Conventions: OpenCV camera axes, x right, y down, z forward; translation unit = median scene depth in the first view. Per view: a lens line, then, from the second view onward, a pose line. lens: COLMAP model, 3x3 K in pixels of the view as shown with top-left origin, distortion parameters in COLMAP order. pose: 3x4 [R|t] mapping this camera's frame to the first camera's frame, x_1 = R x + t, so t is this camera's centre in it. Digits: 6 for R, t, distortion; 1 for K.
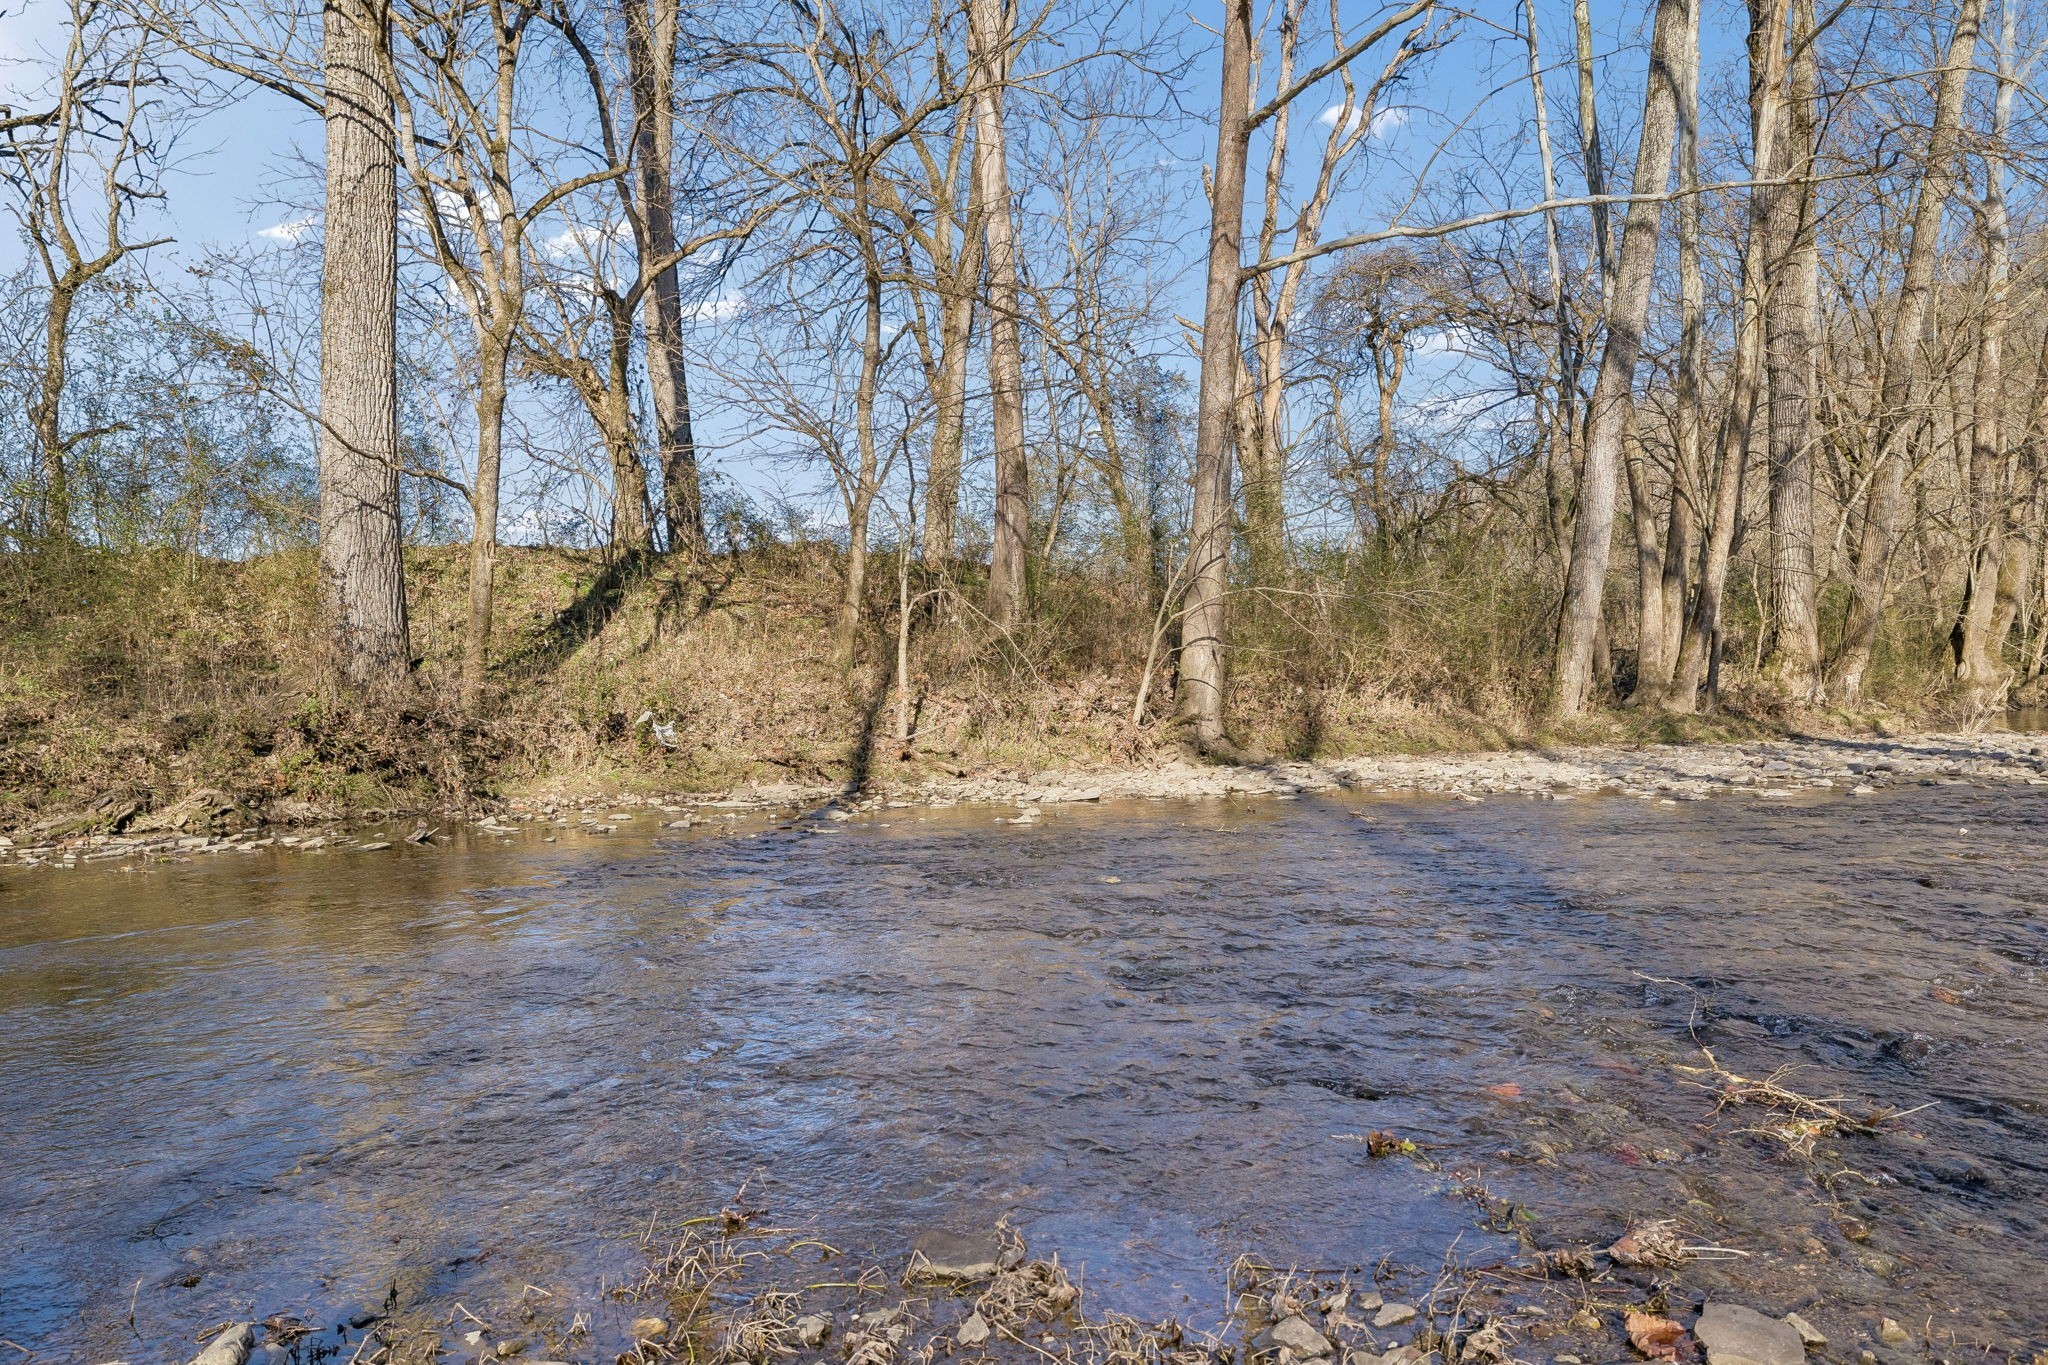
lens RADIAL K [[839.8, 0, 1024.0], [0, 839.8, 682.5], [0, 0, 1]] dist [-0.000625, 0.000035]
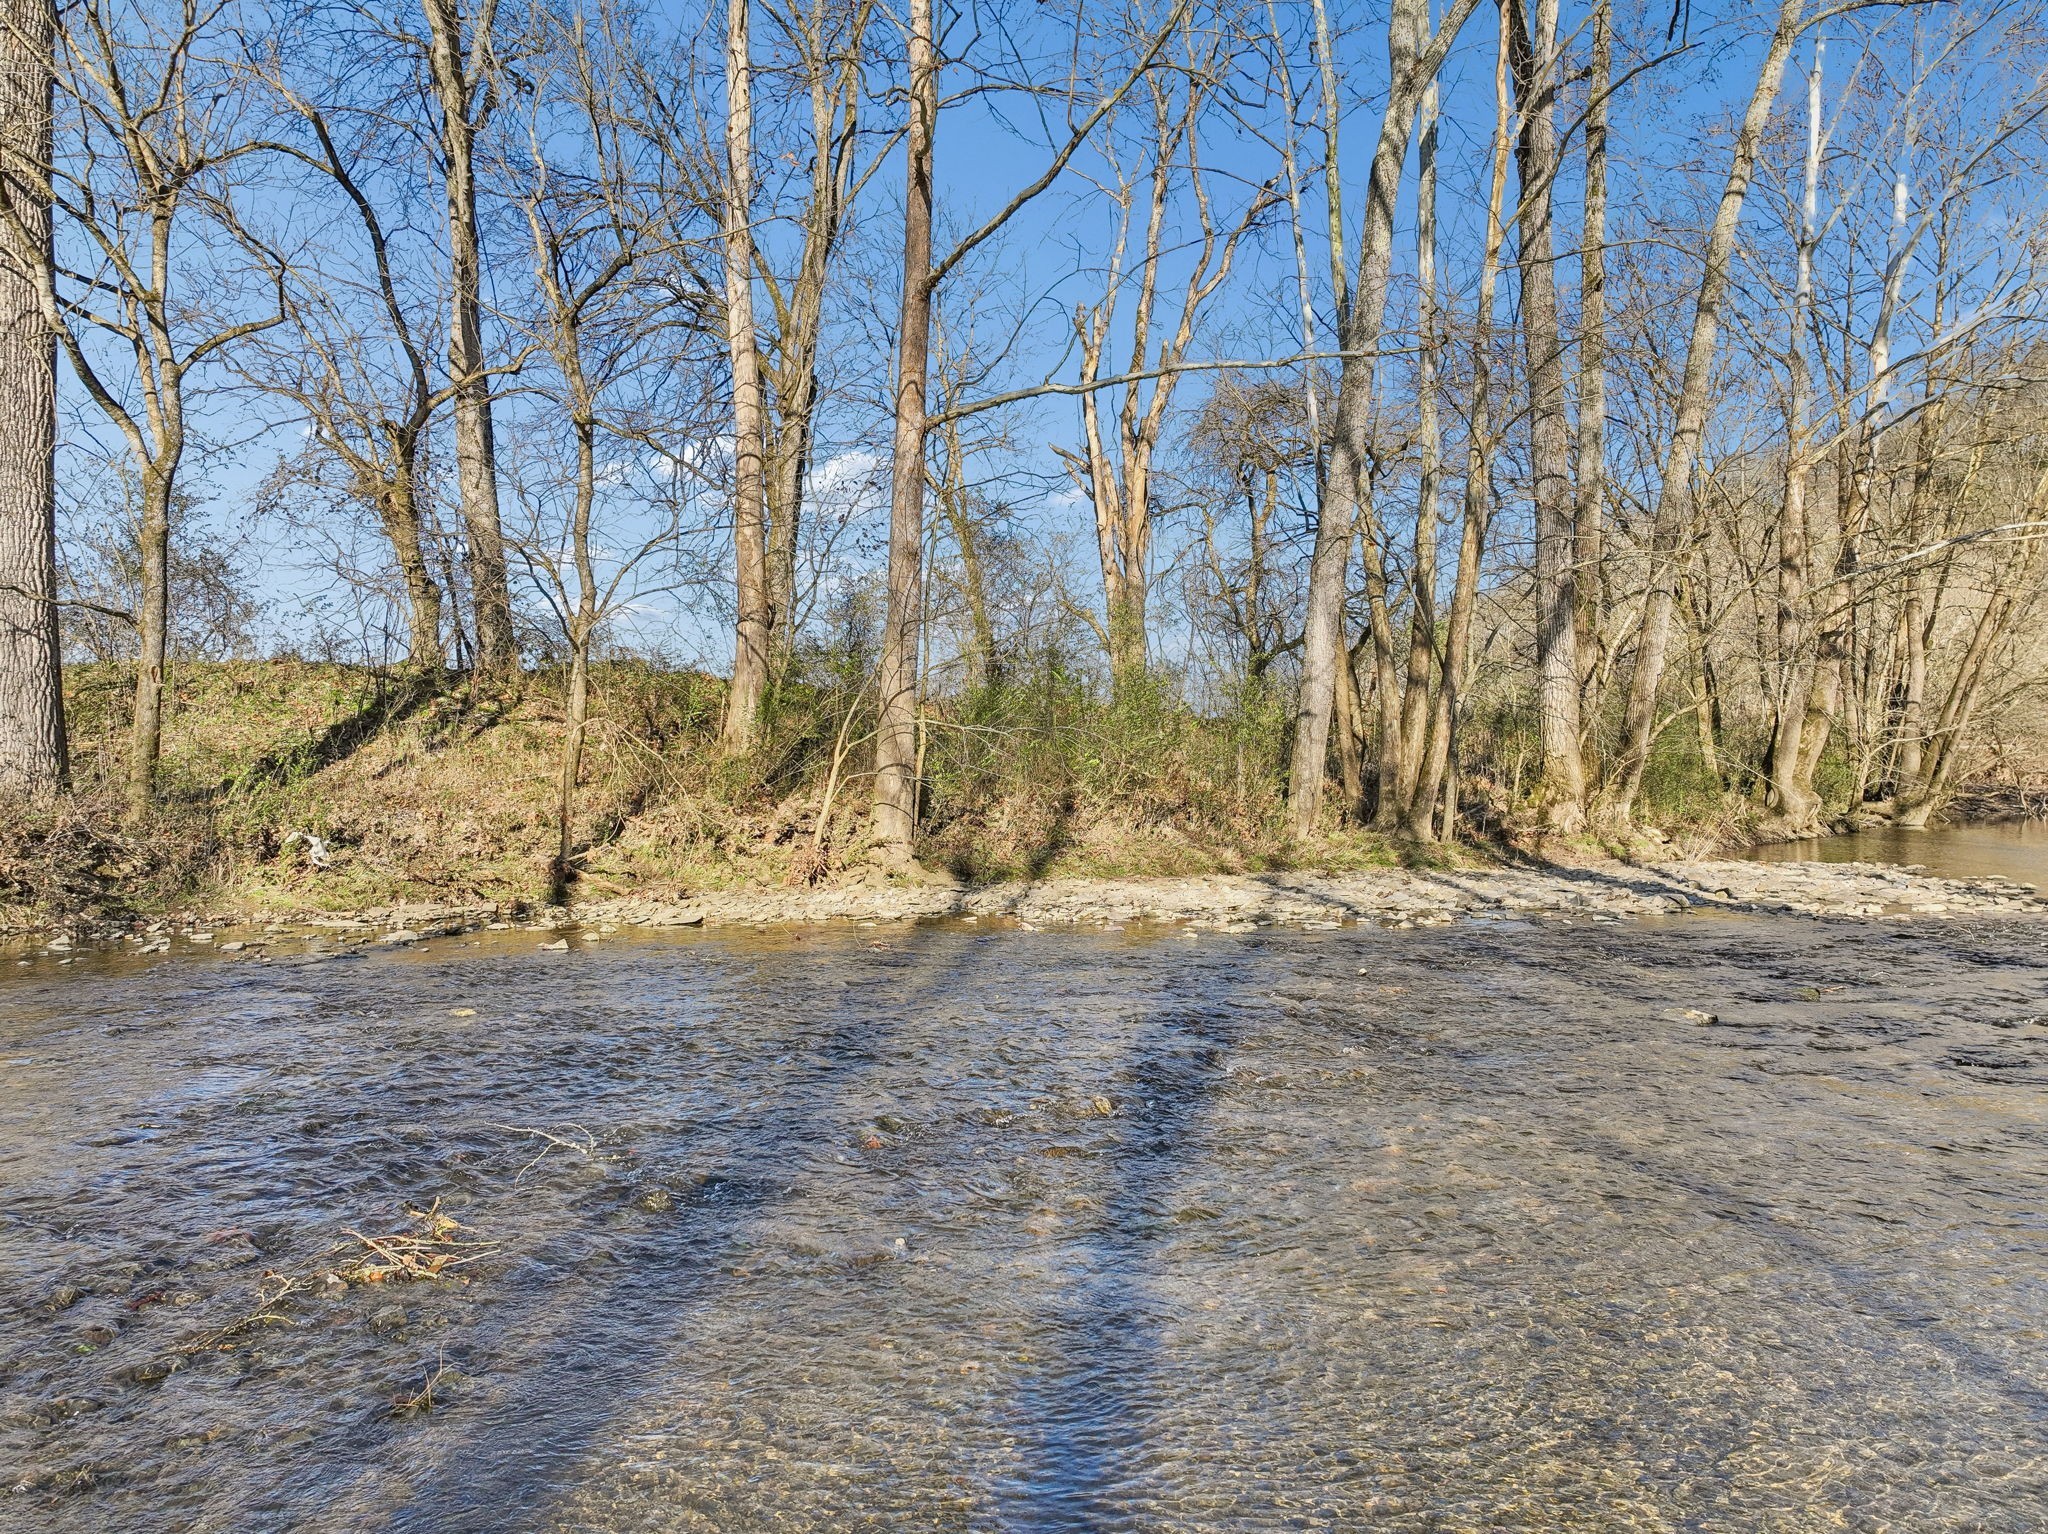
lens RADIAL K [[830.1, 0, 1024.0], [0, 830.1, 767.0], [0, 0, 1]] dist [0.000924, 0.000313]
pose [[0.999824, 0.013023, 0.013470, 0.380174], [-0.012630, 0.999503, -0.028880, -0.024209], [-0.013839, 0.028705, 0.999492, -0.036490]]
